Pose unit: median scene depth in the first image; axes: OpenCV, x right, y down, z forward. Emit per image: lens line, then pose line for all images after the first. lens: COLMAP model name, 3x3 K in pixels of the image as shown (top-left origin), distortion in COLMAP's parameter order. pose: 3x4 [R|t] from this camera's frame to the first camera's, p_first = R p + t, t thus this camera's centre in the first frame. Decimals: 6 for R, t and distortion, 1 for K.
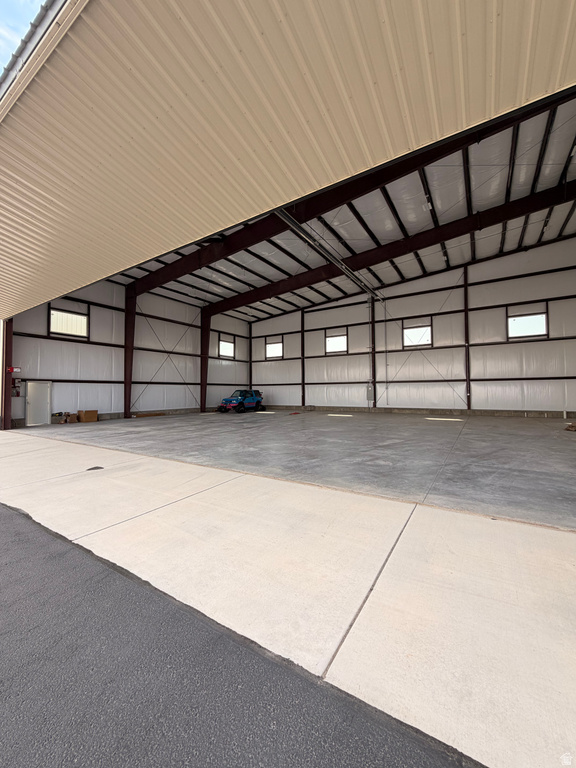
lens RADIAL K [[304.3, 0, 289.5], [0, 304.3, 381.7], [0, 0, 1]] dist [-0.001653, 0.000891]
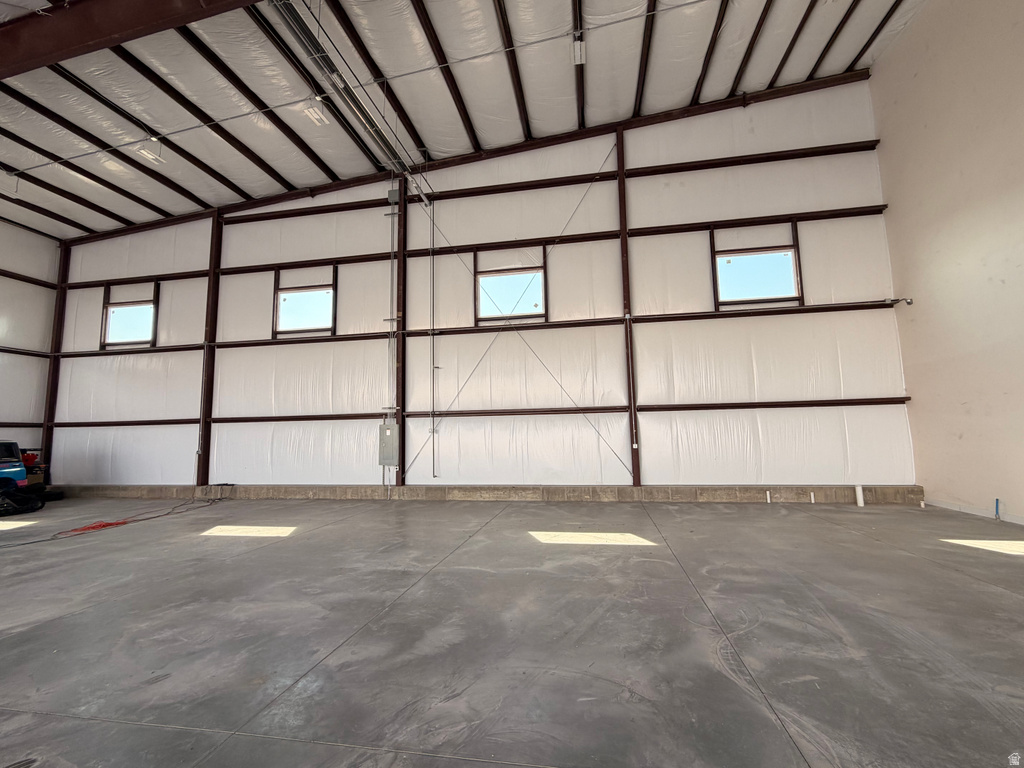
lens RADIAL K [[460.9, 0, 509.7], [0, 460.9, 382.6], [0, 0, 1]] dist [-0.001993, 0.001411]
pose [[0.928528, 0.035063, 0.369603, 0.208609], [-0.000875, 0.995734, -0.092265, 0.015275], [-0.371262, 0.085347, 0.924598, 0.475201]]
